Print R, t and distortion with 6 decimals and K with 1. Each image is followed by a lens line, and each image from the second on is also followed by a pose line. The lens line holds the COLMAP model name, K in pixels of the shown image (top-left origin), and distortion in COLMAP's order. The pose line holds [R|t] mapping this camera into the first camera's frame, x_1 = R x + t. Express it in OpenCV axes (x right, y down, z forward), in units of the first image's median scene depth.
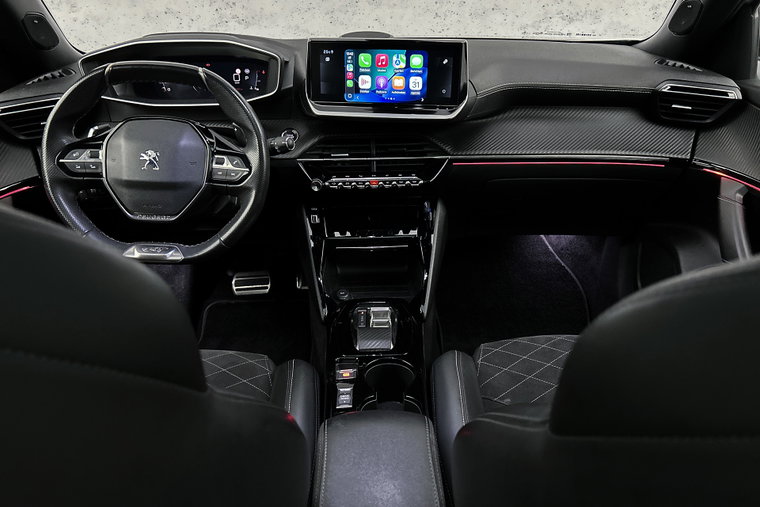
lens RADIAL K [[568.4, 0, 370.0], [0, 568.4, 252.5], [0, 0, 1]] dist [0.060681, -0.065506]
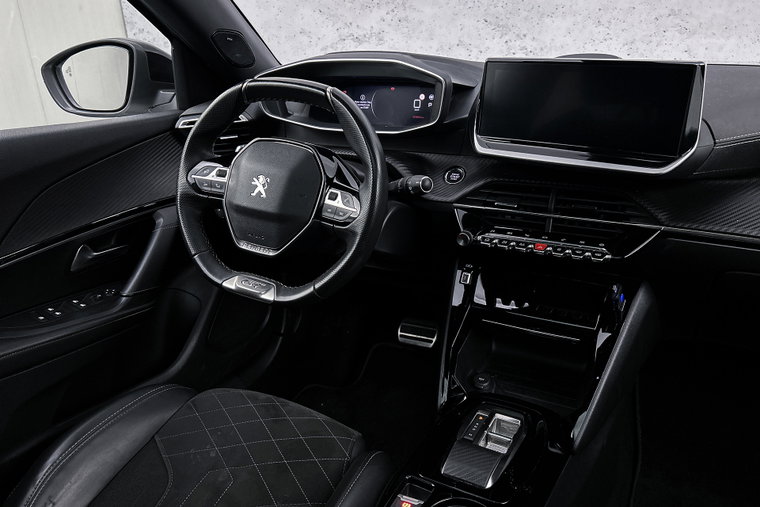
lens RADIAL K [[568.4, 0, 370.0], [0, 568.4, 252.5], [0, 0, 1]] dist [0.060681, -0.065506]
pose [[0.879374, 0.164677, -0.446747, 0.147065], [-0.187846, 0.982168, -0.007714, -0.067767], [0.437511, 0.090703, 0.894627, 0.229456]]
